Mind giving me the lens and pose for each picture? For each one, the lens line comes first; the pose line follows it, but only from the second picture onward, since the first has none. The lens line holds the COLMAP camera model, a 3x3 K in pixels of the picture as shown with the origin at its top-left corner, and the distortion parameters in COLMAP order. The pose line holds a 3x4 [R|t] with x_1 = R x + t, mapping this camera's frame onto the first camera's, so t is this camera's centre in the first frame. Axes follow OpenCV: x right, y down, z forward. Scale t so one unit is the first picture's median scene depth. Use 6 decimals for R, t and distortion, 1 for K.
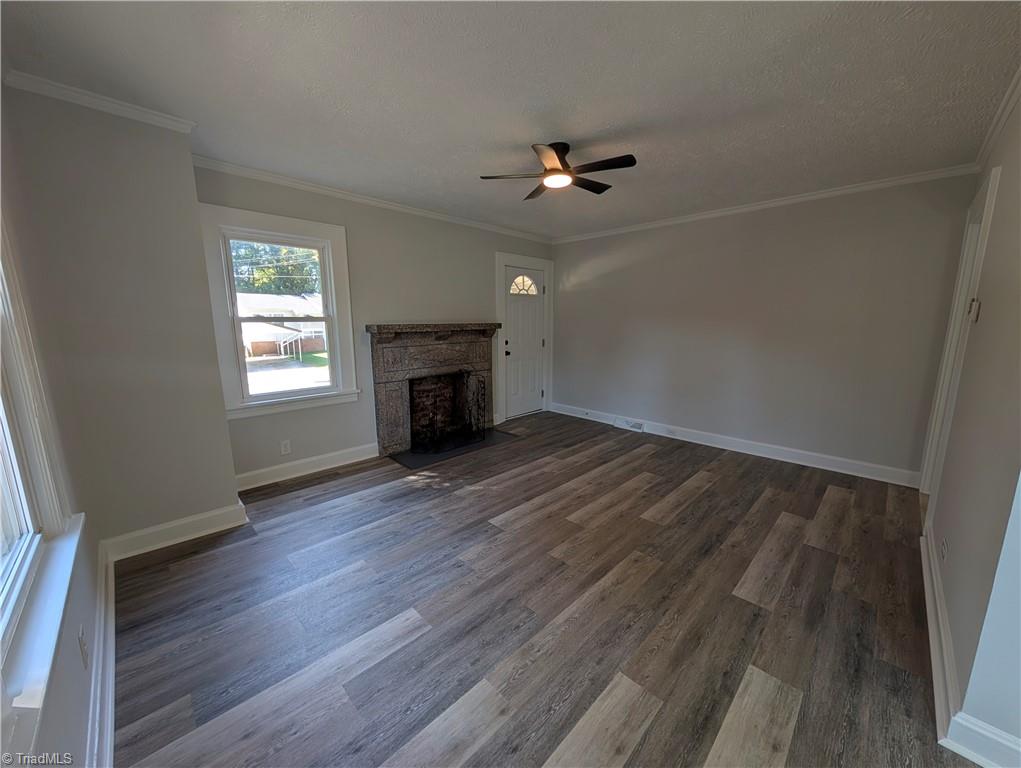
lens RADIAL K [[387.4, 0, 512.5], [0, 387.4, 385.3], [0, 0, 1]] dist [0.000573, 0.000005]
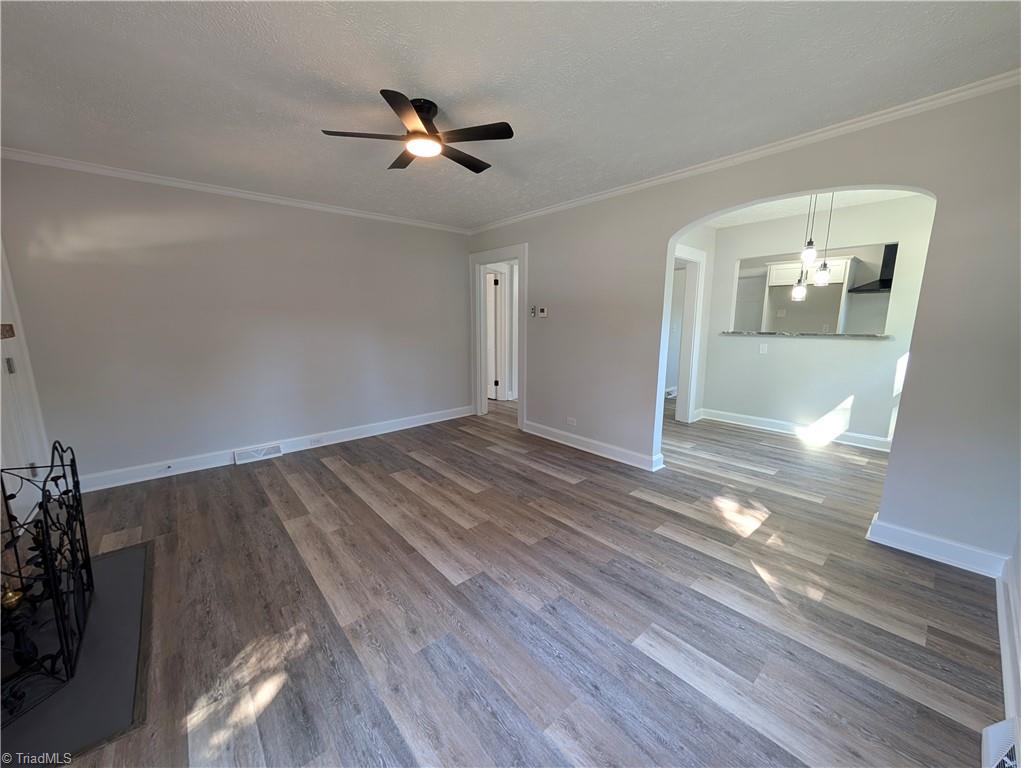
lens RADIAL K [[387.4, 0, 512.5], [0, 387.4, 385.3], [0, 0, 1]] dist [0.000573, 0.000005]
pose [[0.070950, -0.174362, 0.982122, -0.617556], [0.167442, 0.972714, 0.160596, -0.108554], [-0.983326, 0.153054, 0.098210, 0.648195]]
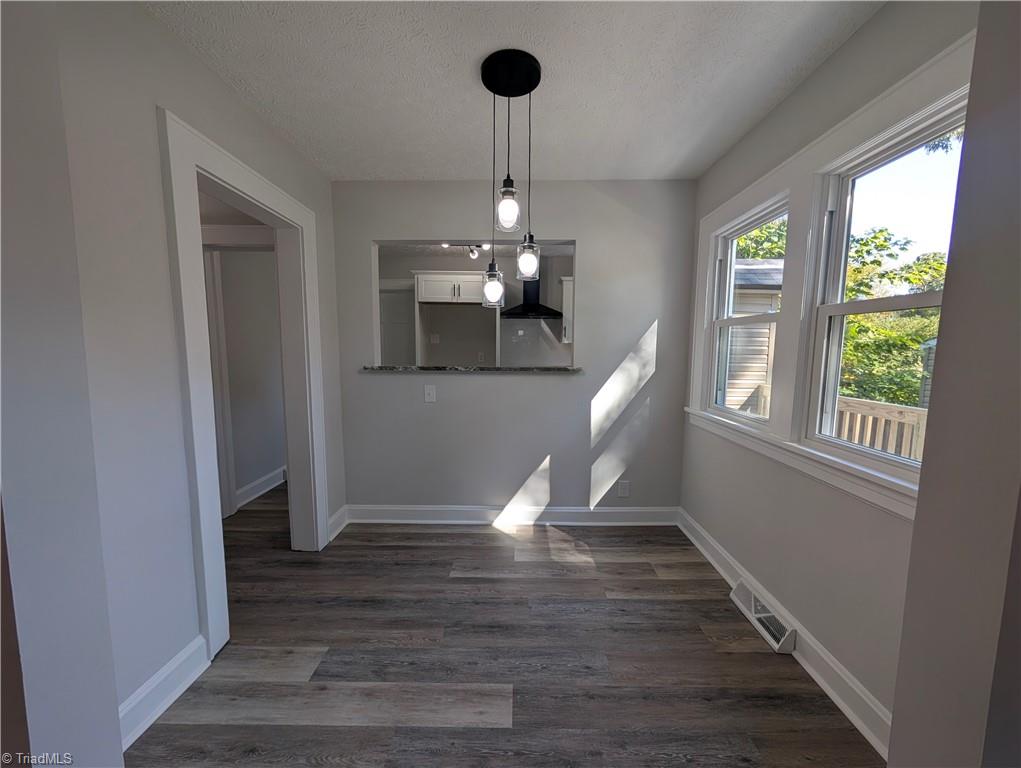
lens RADIAL K [[387.4, 0, 512.5], [0, 387.4, 385.3], [0, 0, 1]] dist [0.000573, 0.000005]
pose [[-0.694828, -0.075190, 0.715235, 0.167124], [0.110413, 0.971576, 0.209402, -0.030005], [-0.710650, 0.224470, -0.666776, 0.281644]]
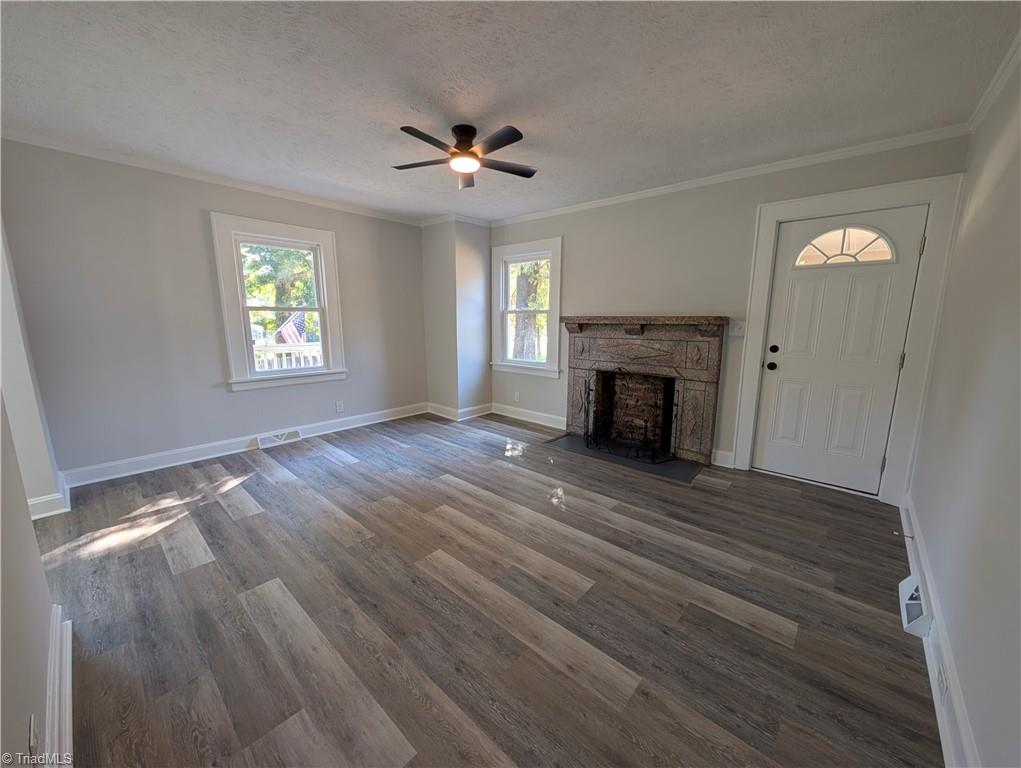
lens RADIAL K [[387.4, 0, 512.5], [0, 387.4, 385.3], [0, 0, 1]] dist [0.000573, 0.000005]
pose [[0.053886, 0.174826, -0.983124, 0.941815], [-0.173823, 0.971164, 0.163172, -0.134592], [0.983301, 0.162097, 0.082721, 0.901115]]
